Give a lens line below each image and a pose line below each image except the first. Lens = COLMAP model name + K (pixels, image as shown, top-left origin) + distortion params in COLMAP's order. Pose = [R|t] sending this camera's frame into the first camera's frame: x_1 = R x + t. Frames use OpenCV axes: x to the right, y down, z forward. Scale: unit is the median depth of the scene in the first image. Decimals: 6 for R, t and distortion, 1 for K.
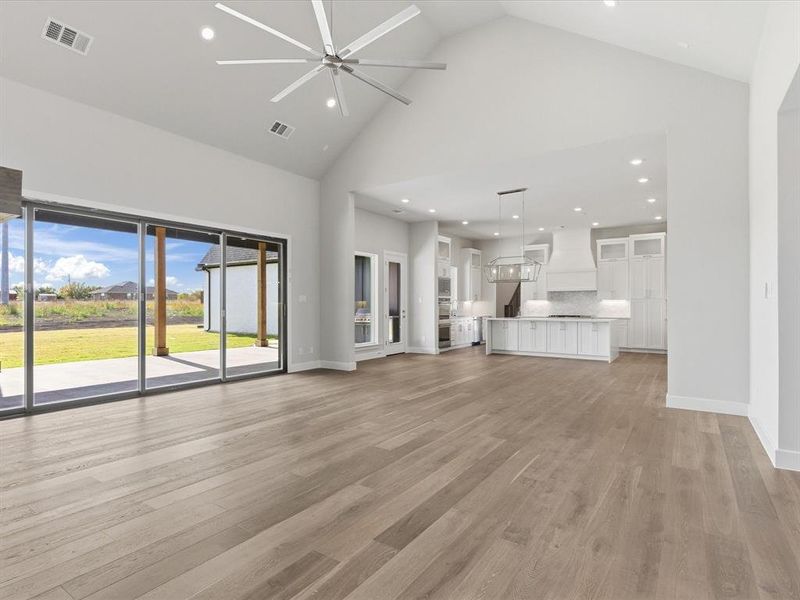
lens RADIAL K [[419.6, 0, 400.0], [0, 419.6, 300.0], [0, 0, 1]] dist [-0.003589, -0.000445]
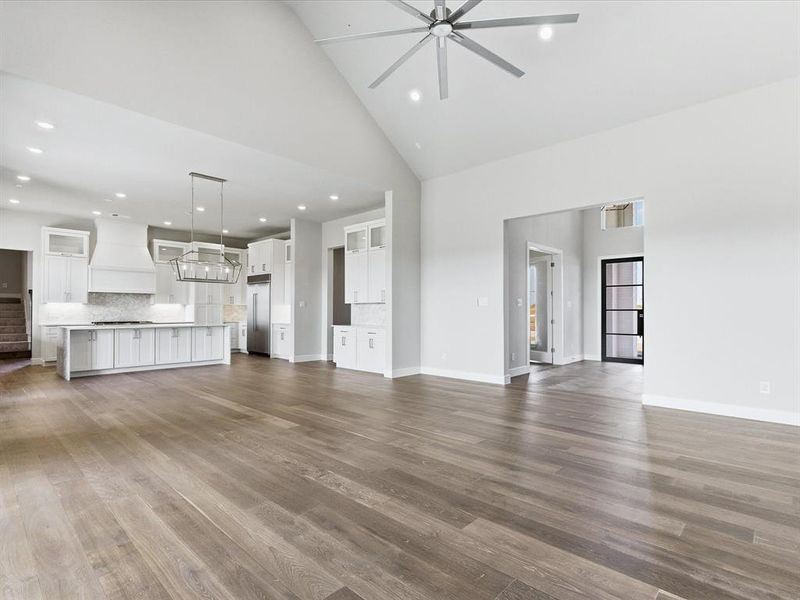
lens RADIAL K [[419.6, 0, 400.0], [0, 419.6, 300.0], [0, 0, 1]] dist [-0.003589, -0.000445]
pose [[0.168114, 0.025821, 0.985429, -0.346357], [-0.011810, 0.999638, -0.024178, 0.007165], [-0.985697, -0.007573, 0.168358, 0.313176]]
